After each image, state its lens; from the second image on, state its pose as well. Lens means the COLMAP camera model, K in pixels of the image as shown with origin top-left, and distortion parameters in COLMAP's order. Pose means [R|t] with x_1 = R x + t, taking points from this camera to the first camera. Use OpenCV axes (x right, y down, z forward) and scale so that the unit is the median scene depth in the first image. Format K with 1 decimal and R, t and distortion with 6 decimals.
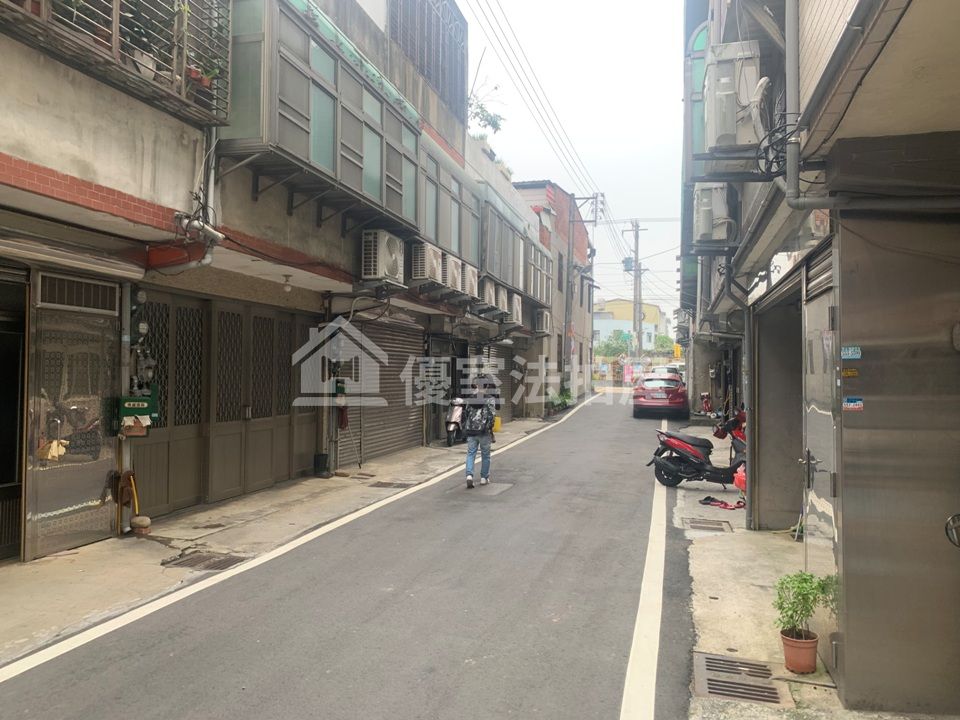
lens RADIAL K [[731.7, 0, 480.0], [0, 731.7, 360.0], [0, 0, 1]] dist [0.044684, -0.057377]
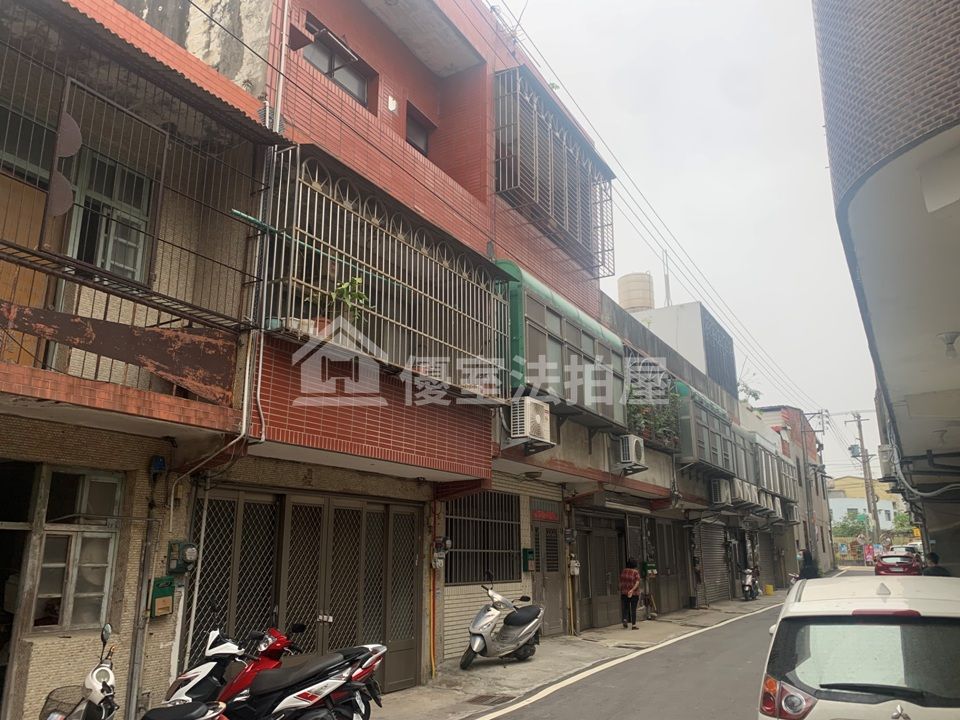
lens RADIAL K [[726.2, 0, 465.6], [0, 726.2, 362.2], [0, 0, 1]] dist [0.039909, -0.102732]
pose [[0.957022, -0.082016, -0.278177, -0.105849], [0.012702, 0.970113, -0.242321, -0.005223], [0.289738, 0.228373, 0.929461, -0.540968]]
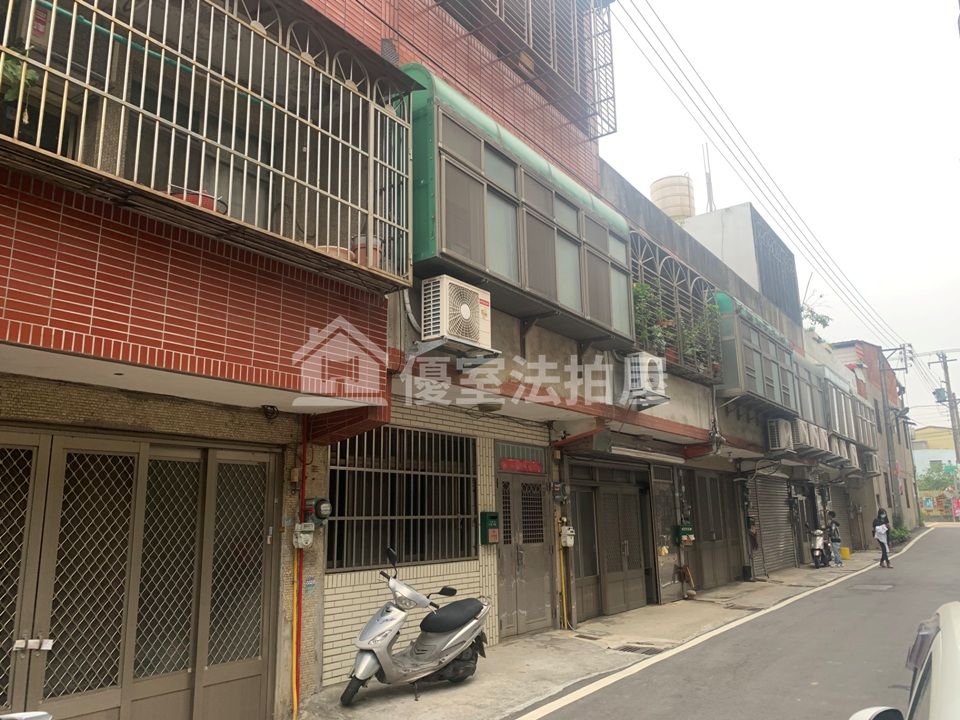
lens RADIAL K [[728.9, 0, 480.0], [0, 728.9, 360.0], [0, 0, 1]] dist [0.006449, -0.010886]
pose [[0.933411, -0.103081, -0.343684, -0.087645], [0.034424, 0.979153, -0.200186, -0.003102], [0.357155, 0.175025, 0.917500, -0.338414]]
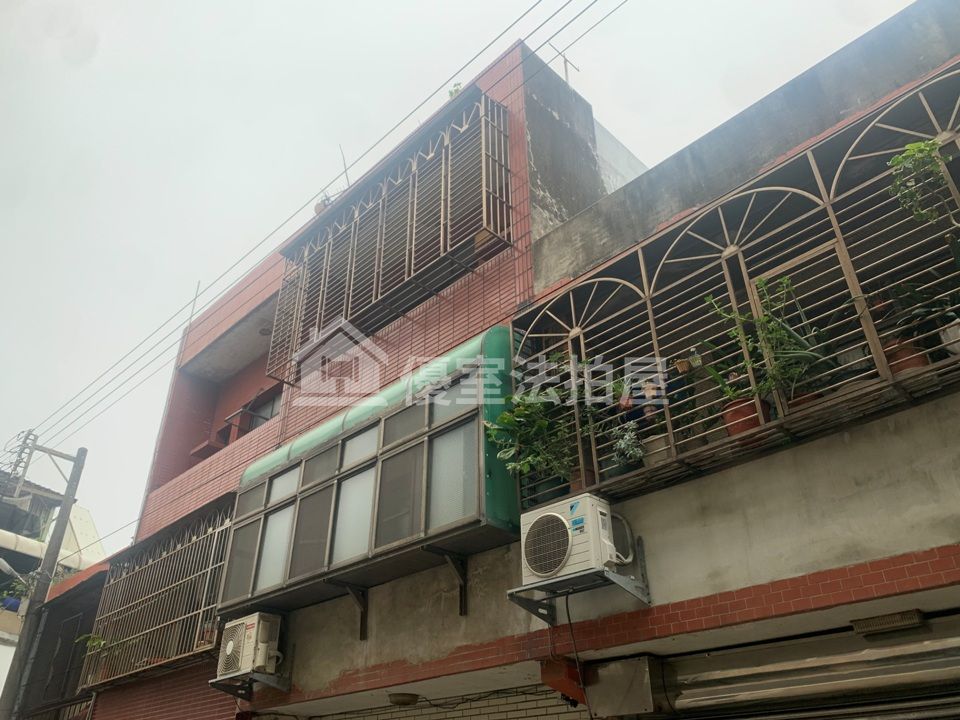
lens RADIAL K [[731.7, 0, 480.0], [0, 731.7, 360.0], [0, 0, 1]] dist [0.044684, -0.057377]
pose [[-0.504402, -0.466447, -0.726640, 0.074408], [0.014595, 0.836810, -0.547300, -0.003151], [0.863345, -0.286664, -0.415281, 0.249174]]
